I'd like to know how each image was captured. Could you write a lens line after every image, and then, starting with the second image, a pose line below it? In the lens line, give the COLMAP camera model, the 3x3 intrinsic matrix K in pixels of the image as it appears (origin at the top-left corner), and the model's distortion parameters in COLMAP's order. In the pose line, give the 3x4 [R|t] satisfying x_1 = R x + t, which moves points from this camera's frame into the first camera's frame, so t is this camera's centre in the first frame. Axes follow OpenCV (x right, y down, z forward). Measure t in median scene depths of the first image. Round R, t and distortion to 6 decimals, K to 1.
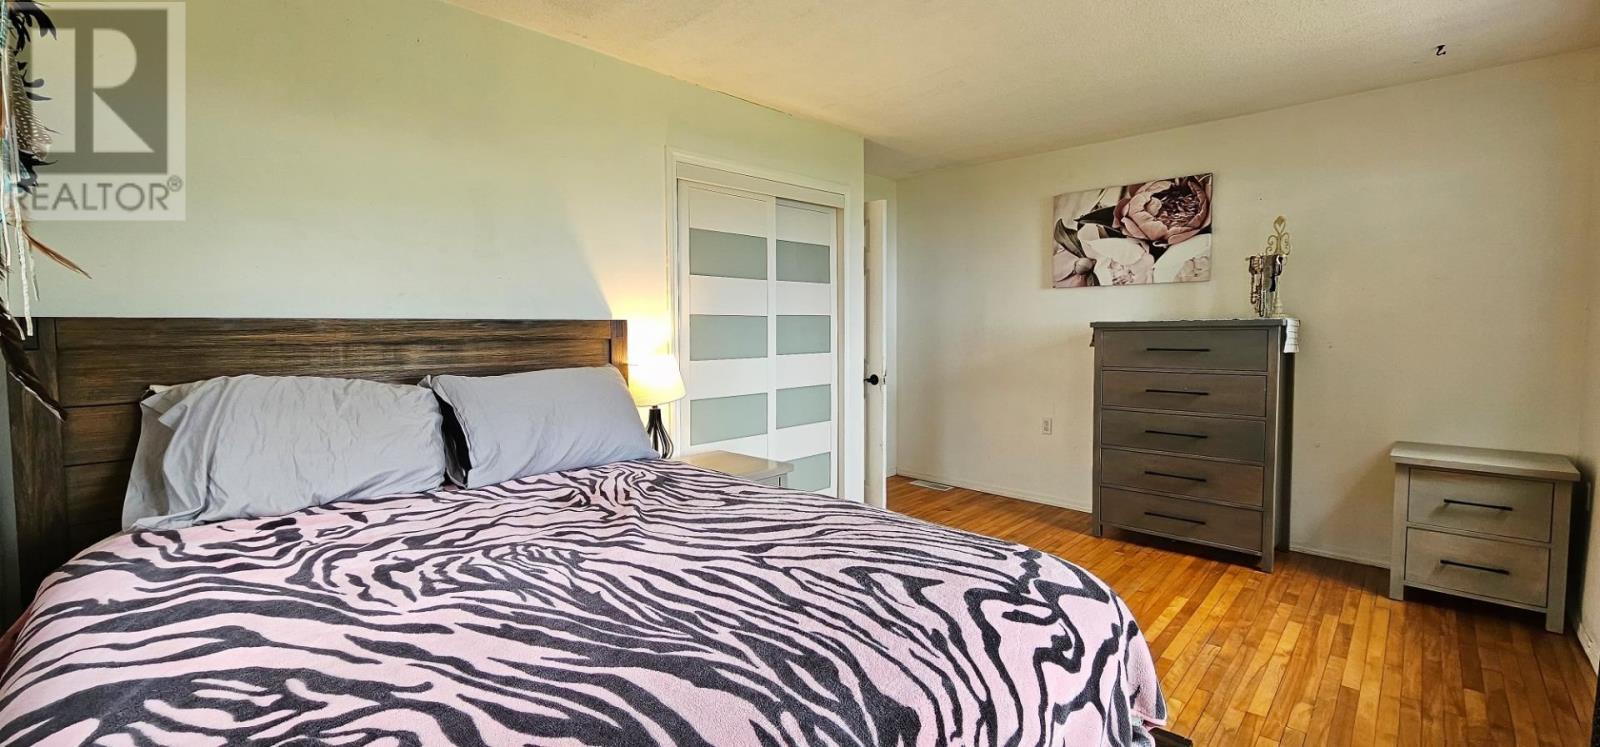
lens RADIAL K [[654.7, 0, 796.3], [0, 654.7, 364.1], [0, 0, 1]] dist [0.000089, -0.000521]
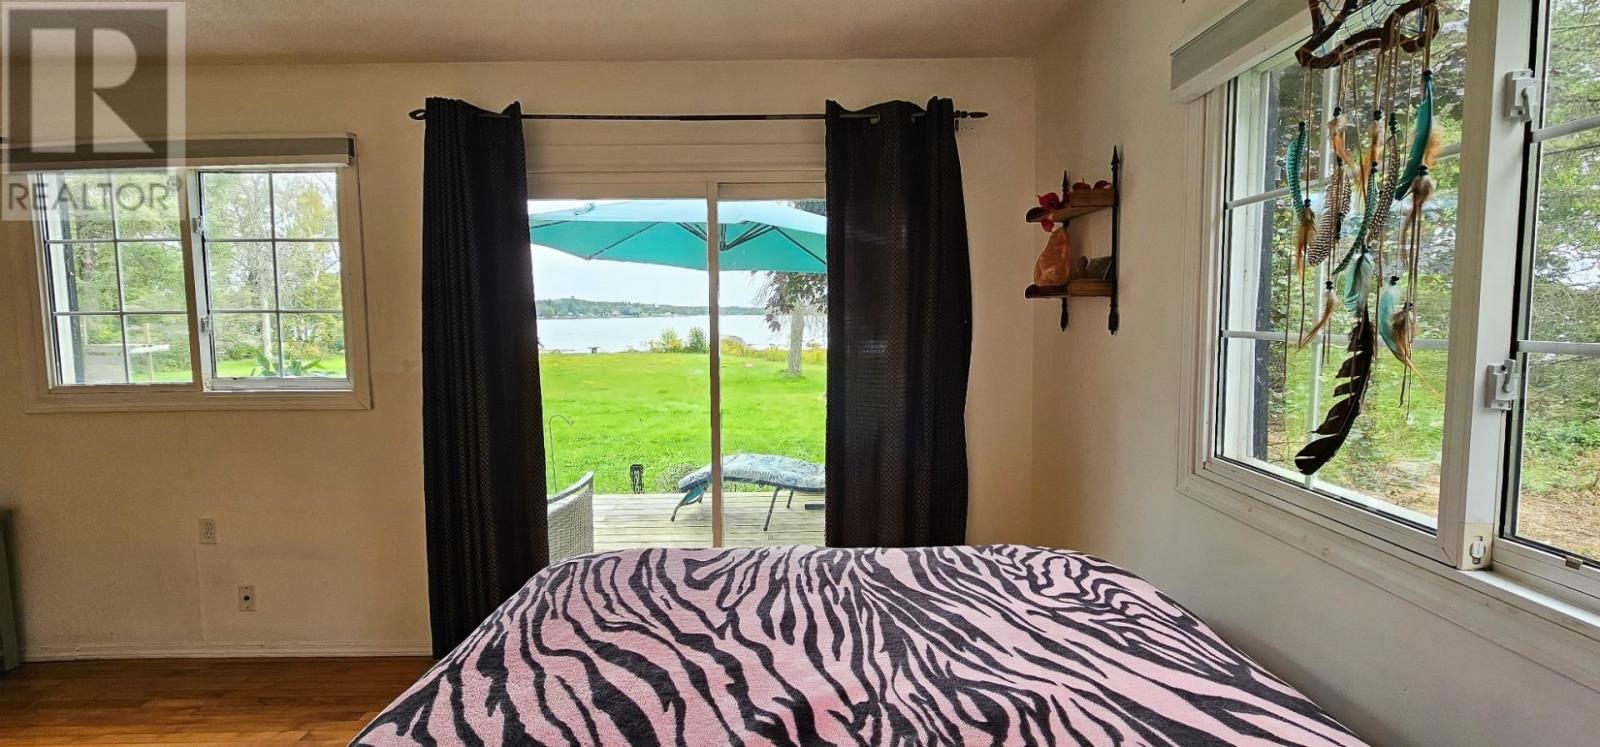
lens RADIAL K [[654.7, 0, 796.3], [0, 654.7, 364.1], [0, 0, 1]] dist [0.000089, -0.000521]
pose [[-0.694520, -0.038946, 0.718419, -0.347716], [0.064921, 0.991068, 0.116488, -0.084337], [-0.716539, 0.127544, -0.685788, 0.652222]]
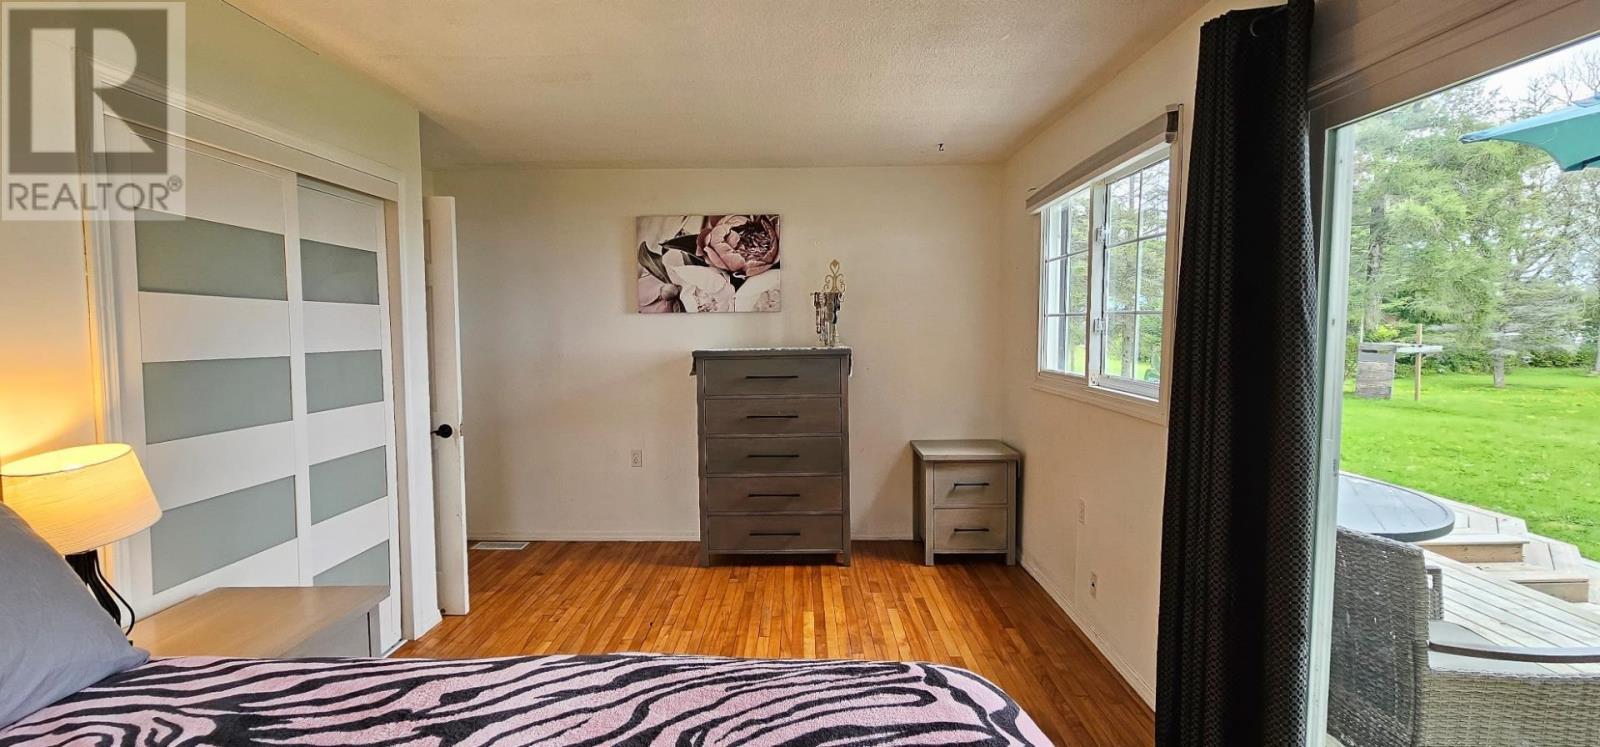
lens RADIAL K [[662.1, 0, 797.5], [0, 662.1, 365.2], [0, 0, 1]] dist [-0.001041, -0.000085]
pose [[0.726047, -0.037414, 0.686626, -0.147023], [0.044775, 0.998972, 0.007087, -0.053550], [-0.686186, 0.025598, 0.726976, 0.209295]]
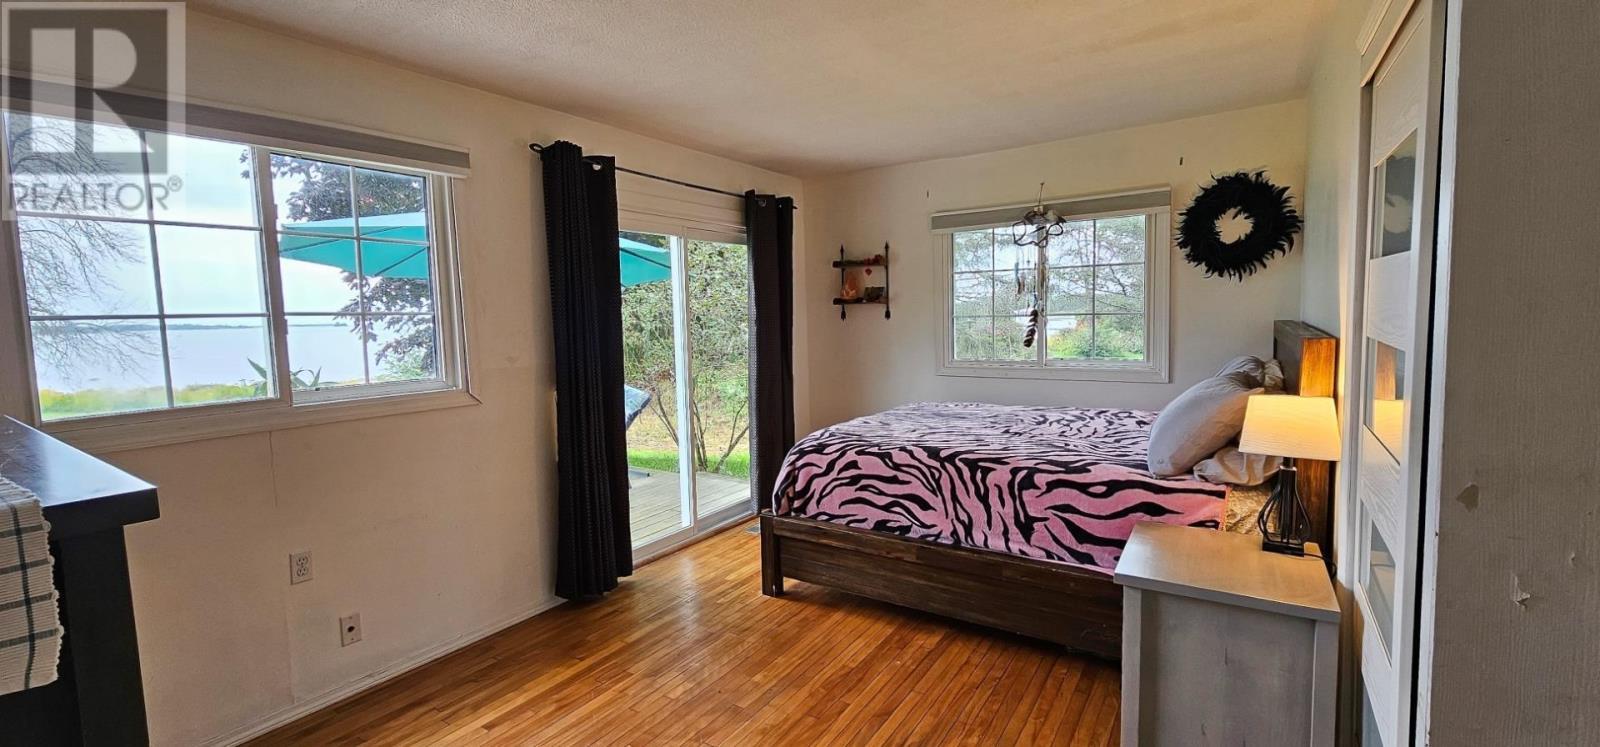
lens RADIAL K [[662.1, 0, 797.5], [0, 662.1, 365.2], [0, 0, 1]] dist [-0.001041, -0.000085]
pose [[-0.985612, 0.048317, -0.161973, 0.374791], [0.024641, 0.989109, 0.145108, -0.143261], [0.167220, 0.139029, -0.976068, 1.472565]]
